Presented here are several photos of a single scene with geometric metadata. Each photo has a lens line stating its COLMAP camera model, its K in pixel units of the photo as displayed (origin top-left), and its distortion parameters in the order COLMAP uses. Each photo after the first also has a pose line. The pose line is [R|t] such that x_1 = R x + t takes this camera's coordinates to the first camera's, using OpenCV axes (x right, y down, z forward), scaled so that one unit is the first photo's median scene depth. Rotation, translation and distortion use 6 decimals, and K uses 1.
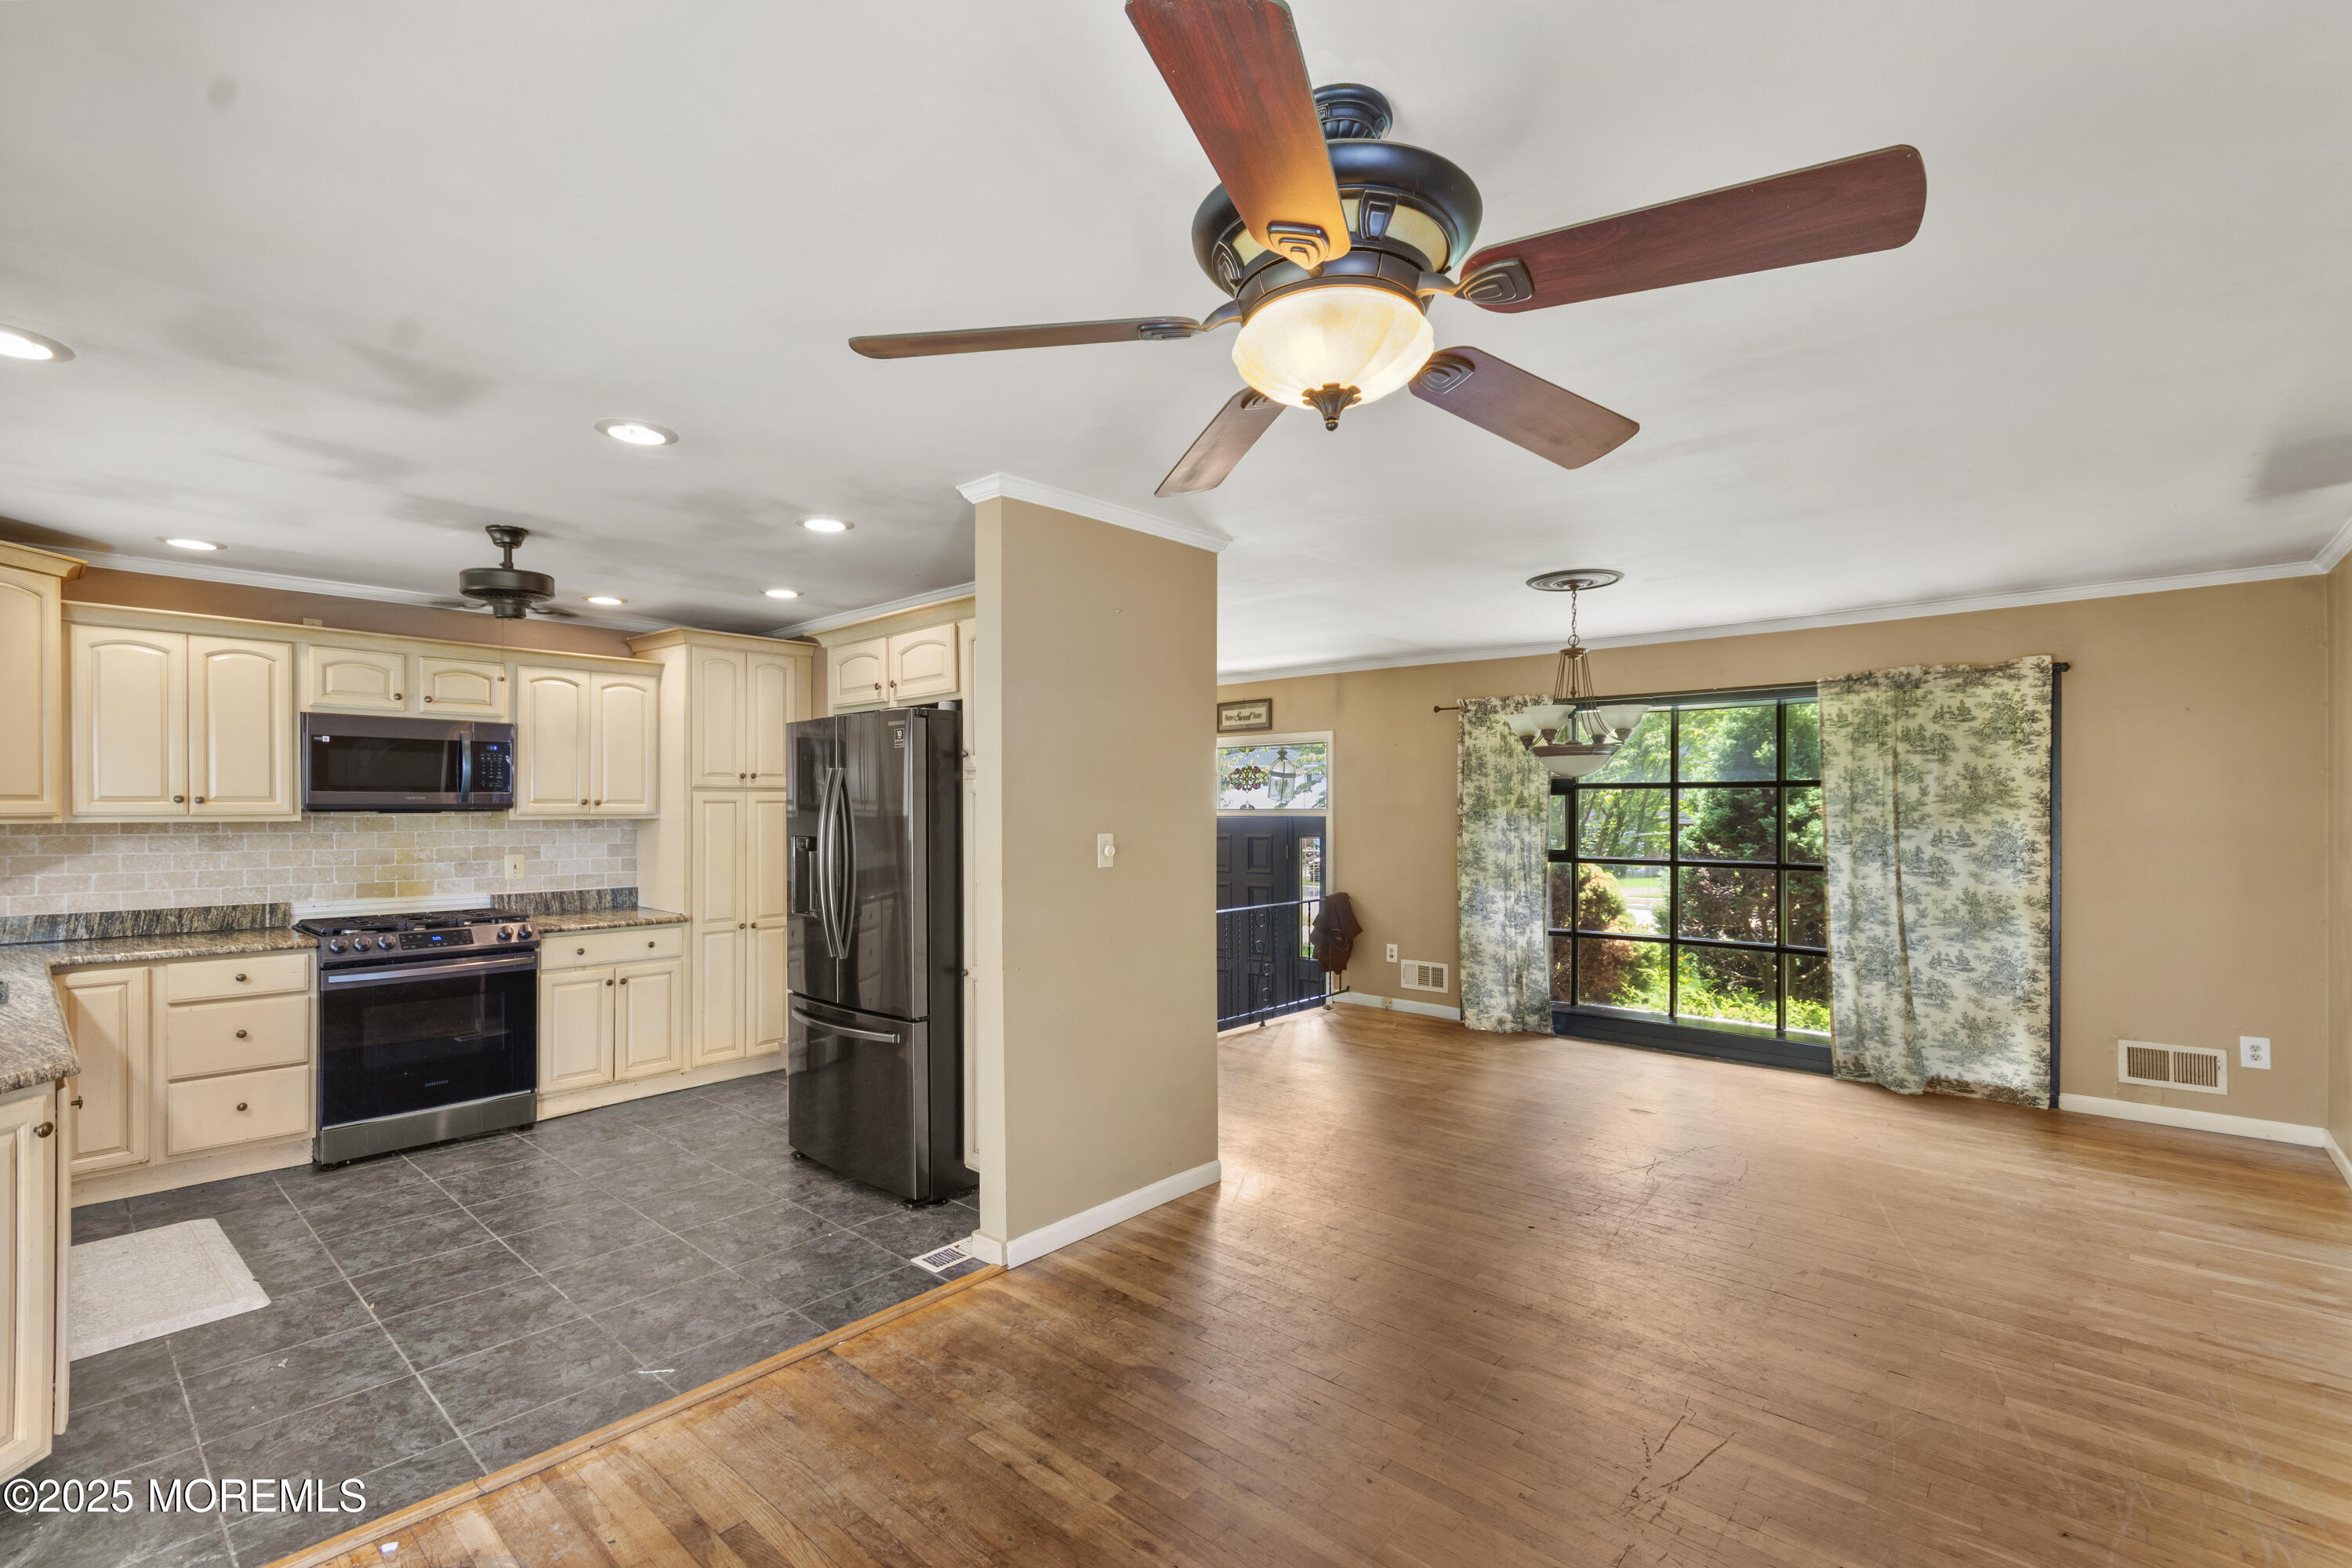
lens RADIAL K [[1042.0, 0, 1164.0], [0, 1042.0, 818.6], [0, 0, 1]] dist [0.006509, 0.000000]
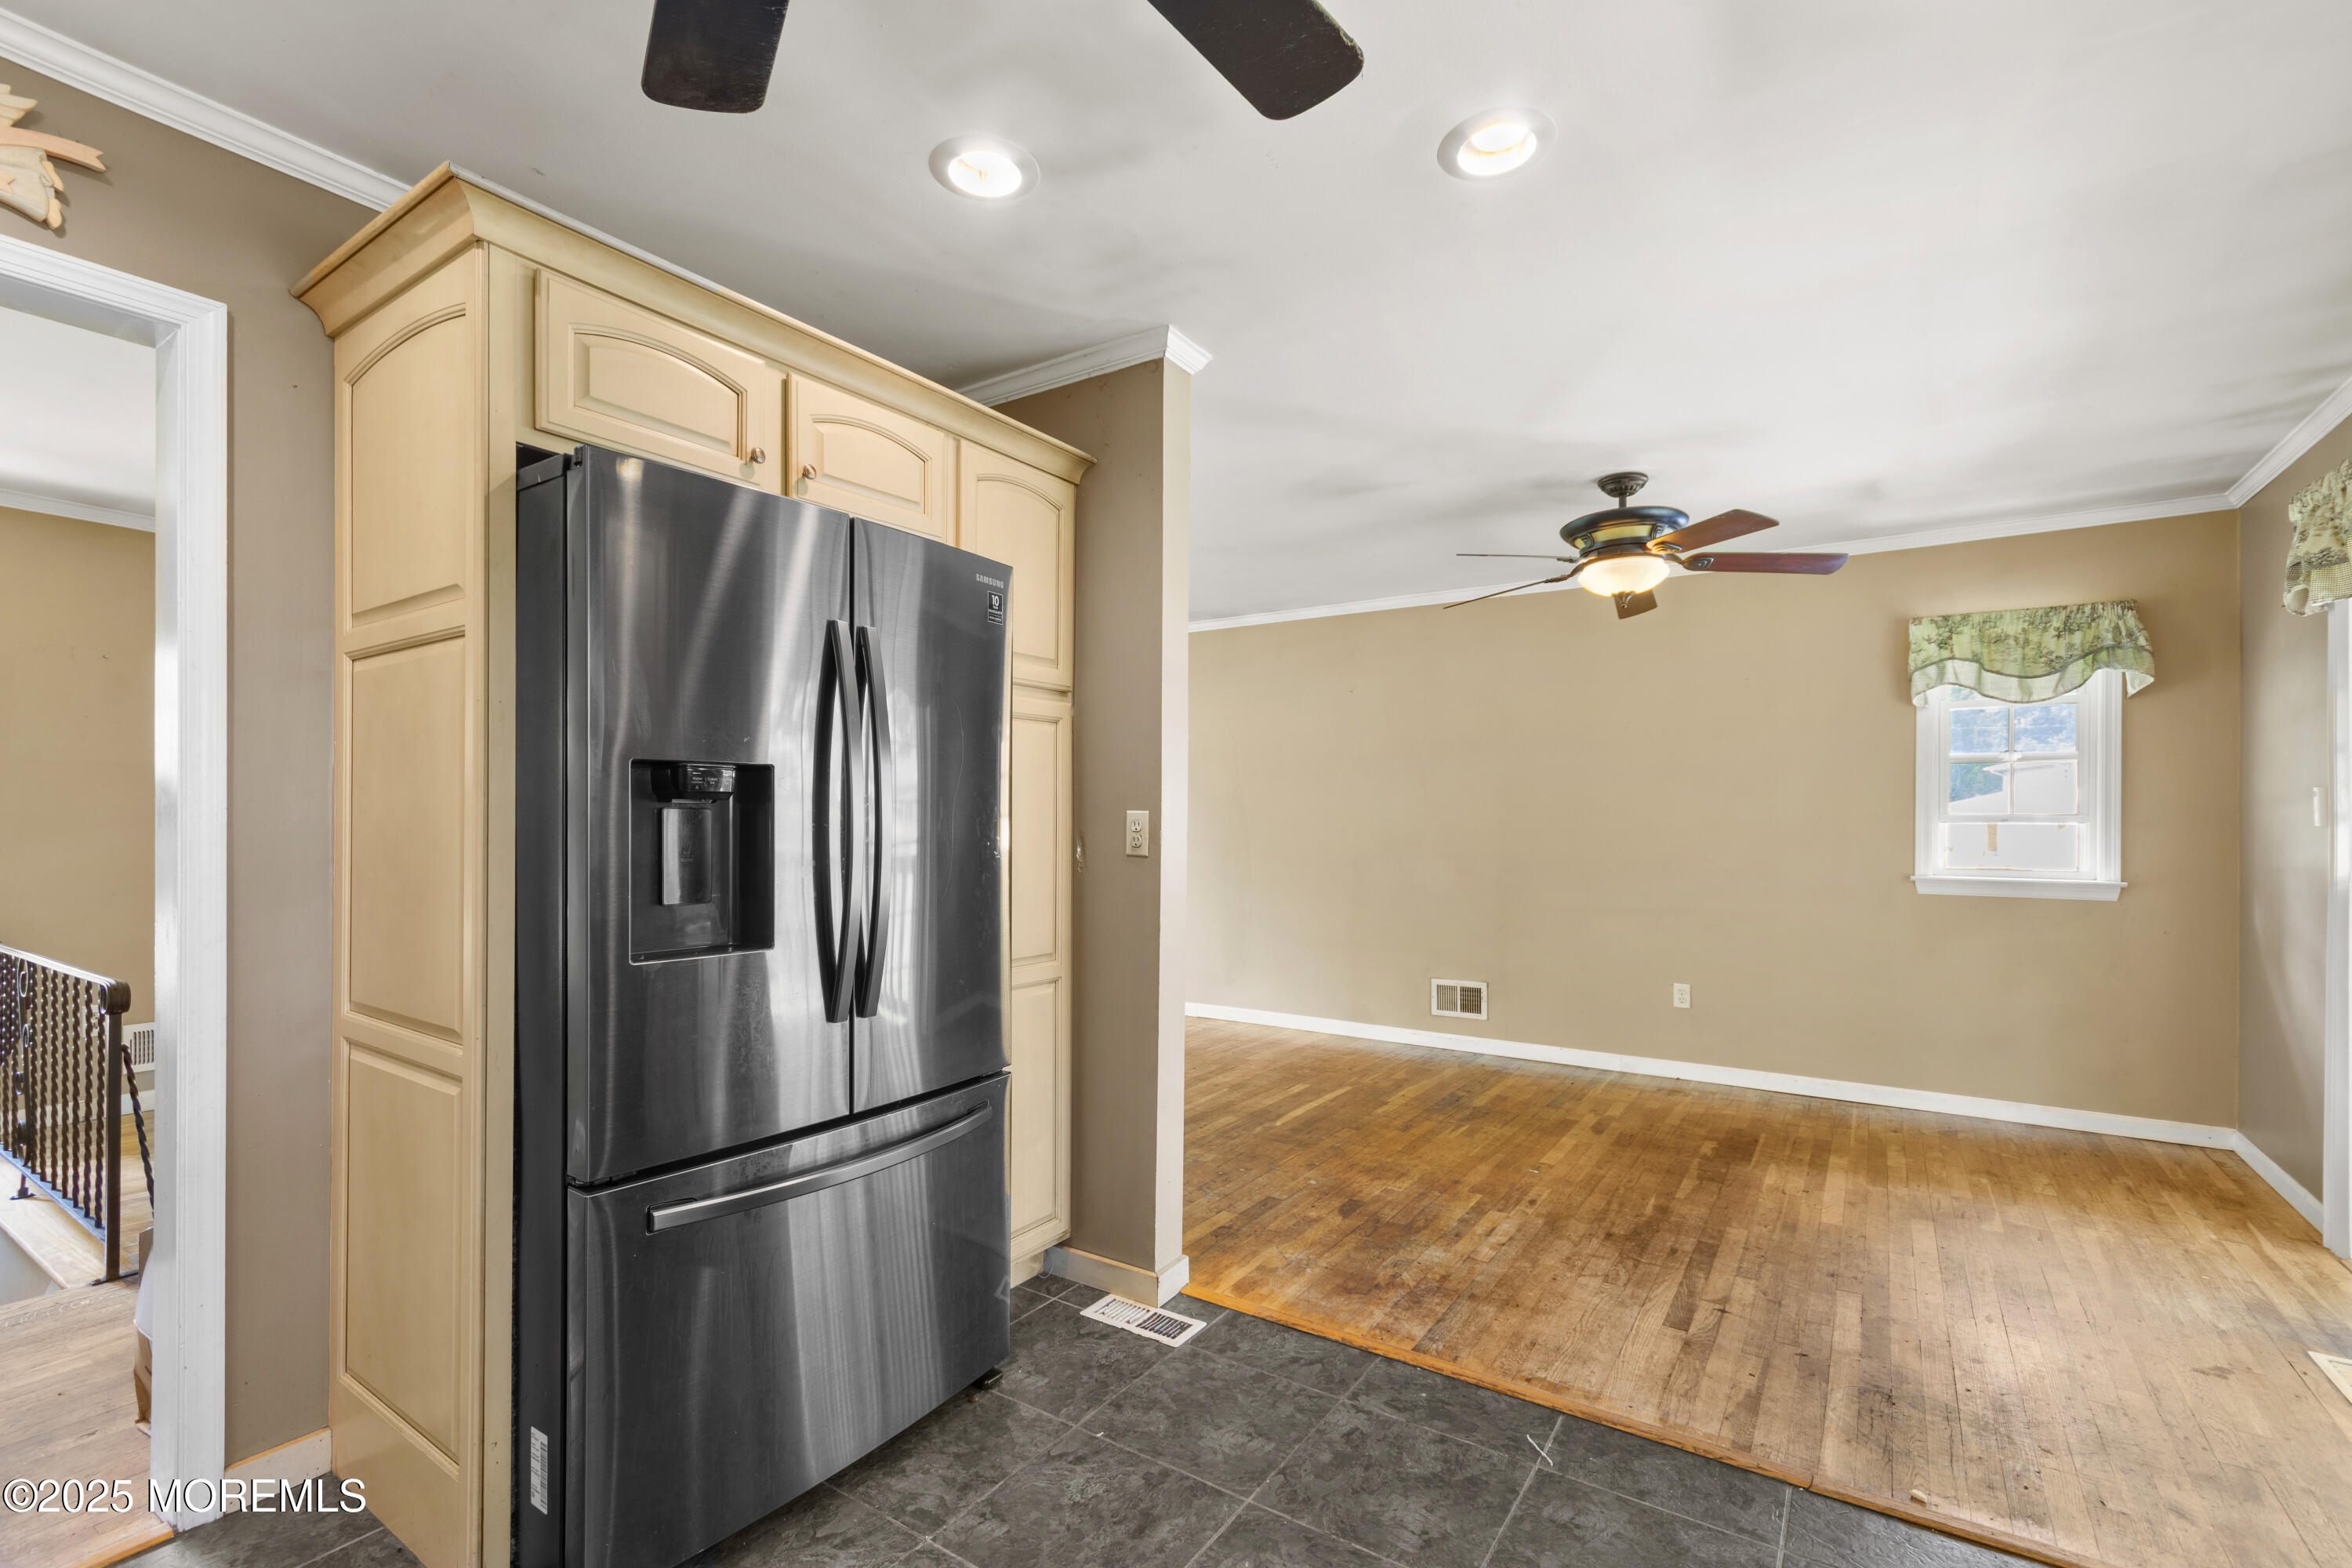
lens RADIAL K [[1042.0, 0, 1164.0], [0, 1042.0, 818.6], [0, 0, 1]] dist [0.006509, 0.000000]
pose [[-0.134232, 0.003118, 0.990945, -0.788656], [0.008904, 0.999958, -0.001940, 0.040922], [-0.990910, 0.008563, -0.134254, 0.893697]]
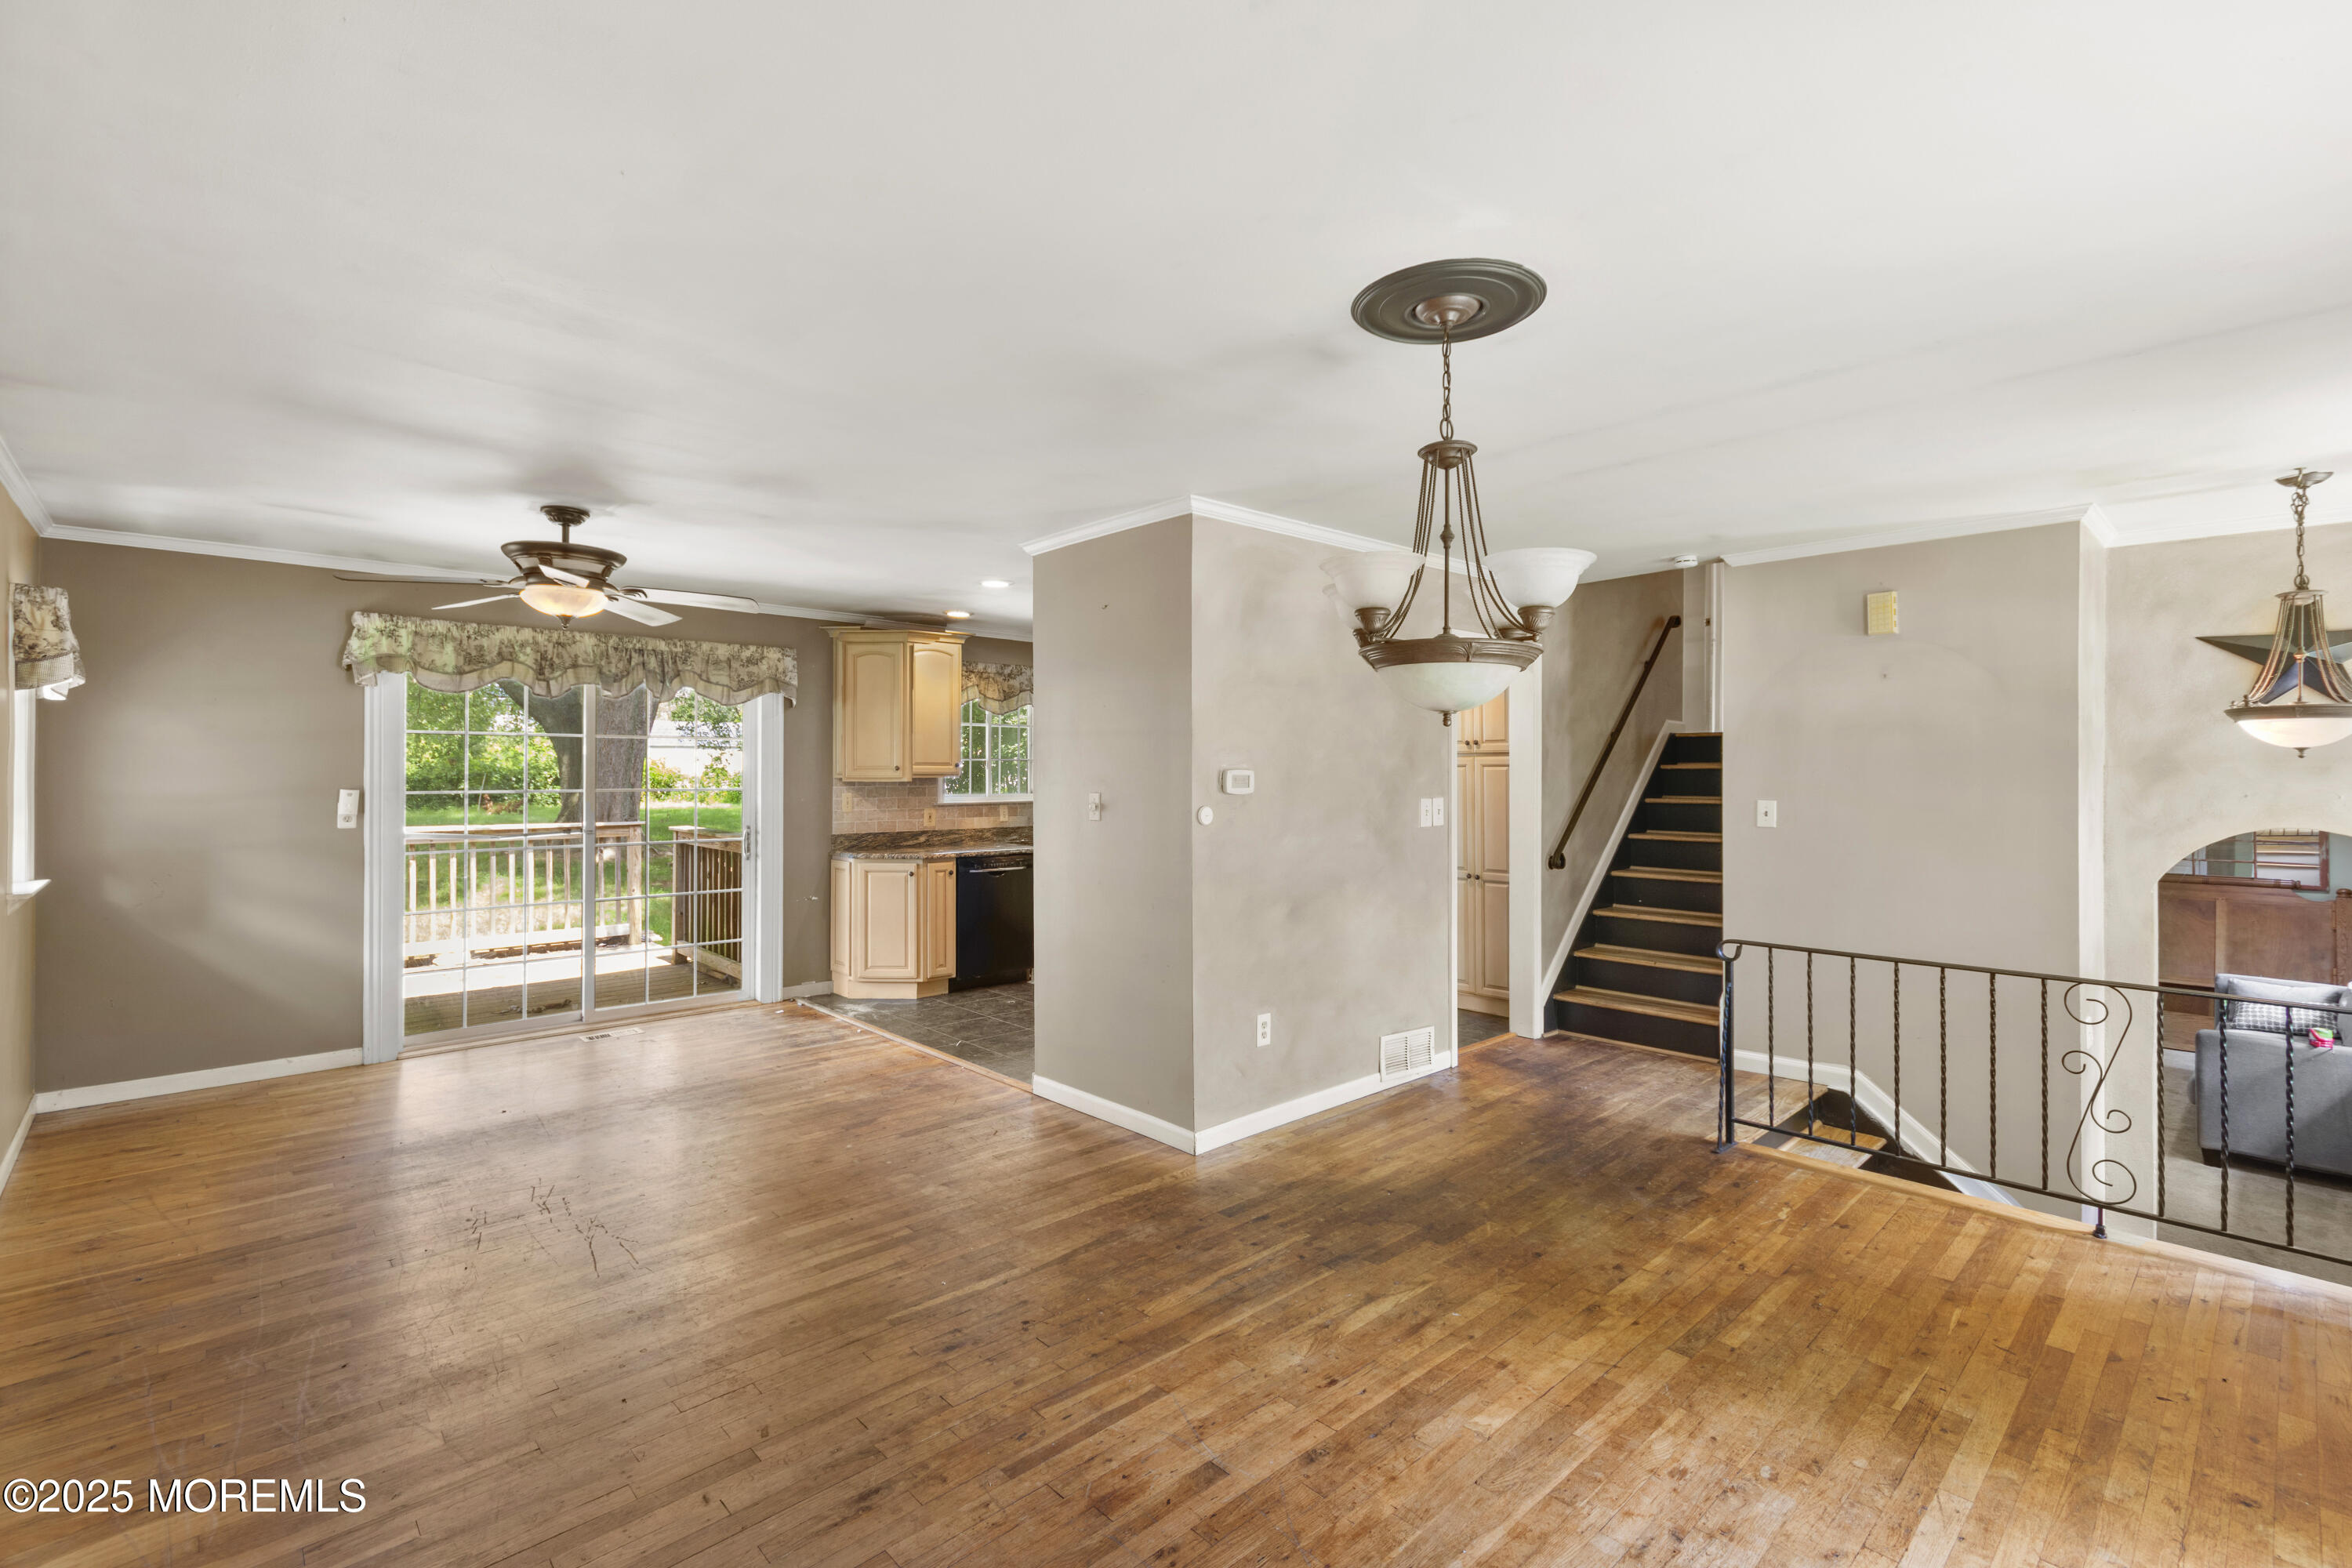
lens RADIAL K [[1052.6, 0, 1168.6], [0, 1052.6, 769.8], [0, 0, 1]] dist [0.003332, -0.000207]
pose [[-0.088655, 0.001173, -0.996062, 1.012860], [-0.011294, 0.999934, 0.002183, -0.014302], [0.995998, 0.011443, -0.088636, 1.037695]]
